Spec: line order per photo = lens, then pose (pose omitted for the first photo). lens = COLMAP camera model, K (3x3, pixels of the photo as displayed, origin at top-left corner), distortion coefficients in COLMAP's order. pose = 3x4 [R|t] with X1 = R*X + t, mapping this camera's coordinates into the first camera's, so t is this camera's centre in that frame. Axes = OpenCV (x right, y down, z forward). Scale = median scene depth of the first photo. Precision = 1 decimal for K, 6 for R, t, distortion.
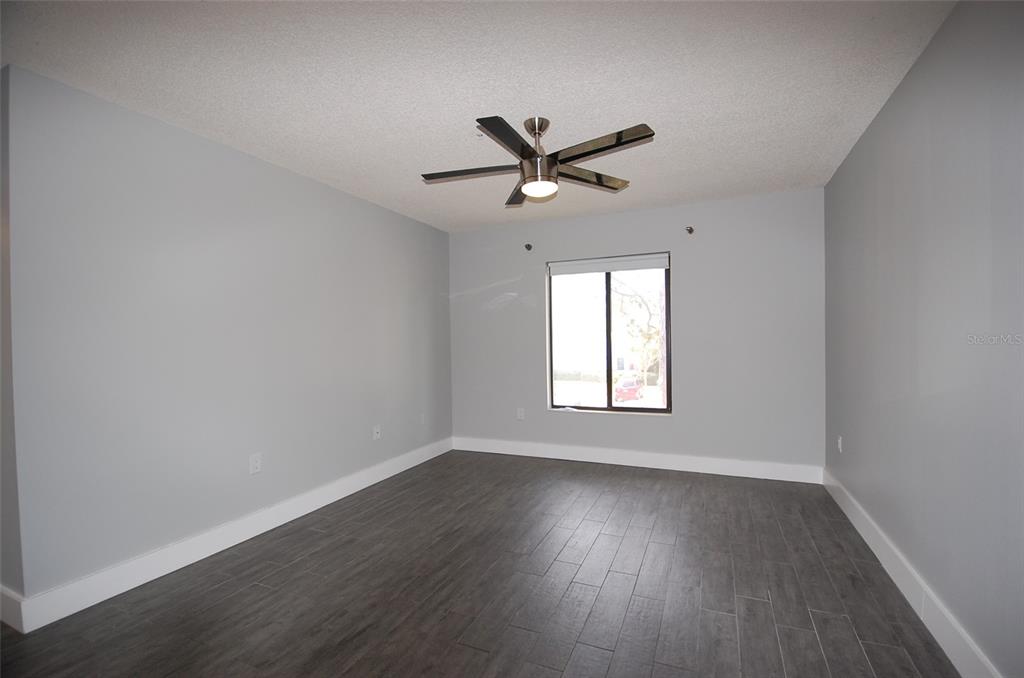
lens RADIAL K [[448.4, 0, 522.6], [0, 448.4, 348.8], [0, 0, 1]] dist [0.020557, -0.027297]
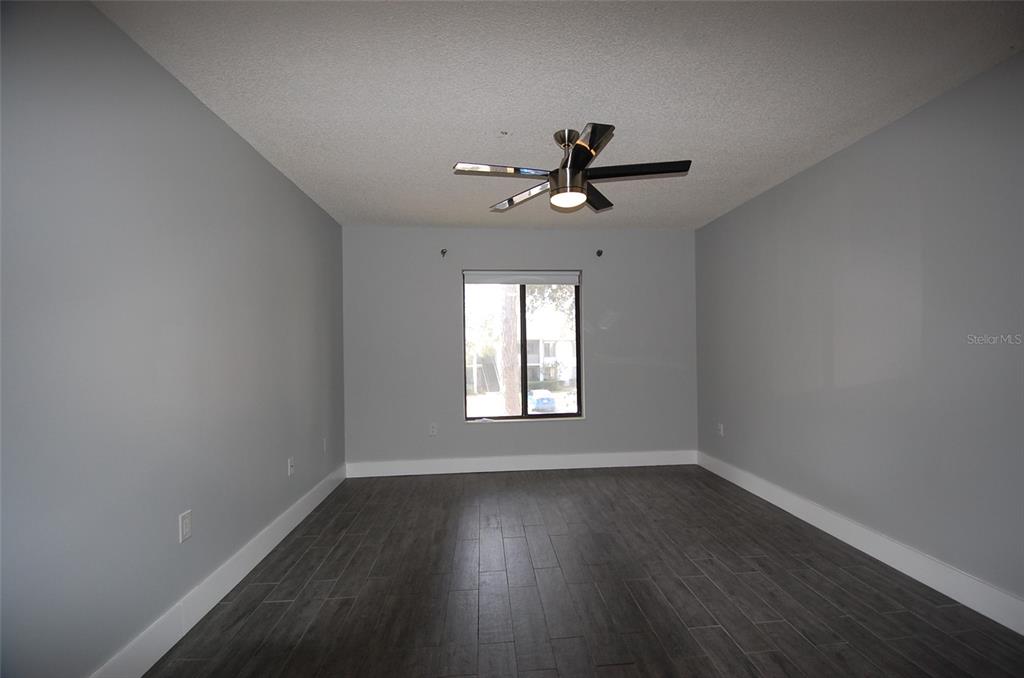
lens RADIAL K [[448.4, 0, 522.6], [0, 448.4, 348.8], [0, 0, 1]] dist [0.020557, -0.027297]
pose [[0.881564, 0.003127, 0.472054, -0.336639], [0.010395, 0.999607, -0.026035, 0.005059], [-0.471950, 0.027859, 0.881185, 0.103123]]
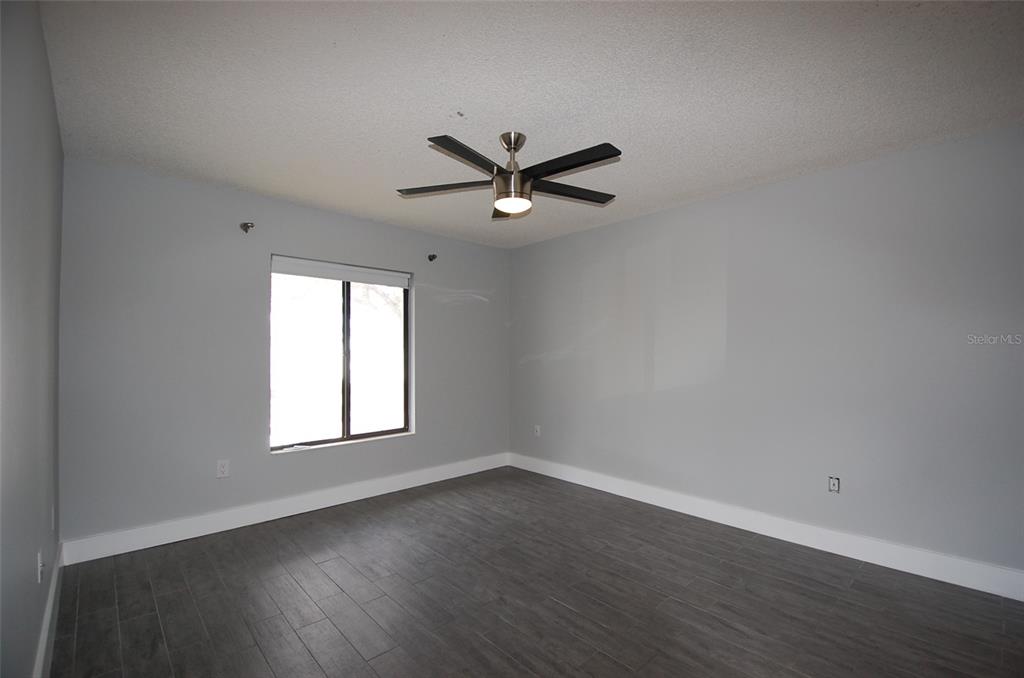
lens RADIAL K [[448.4, 0, 522.6], [0, 448.4, 348.8], [0, 0, 1]] dist [0.020557, -0.027297]
pose [[0.399233, 0.022668, 0.916569, -0.533932], [0.013489, 0.999441, -0.030593, -0.009010], [-0.916750, 0.024577, 0.398704, 0.380446]]
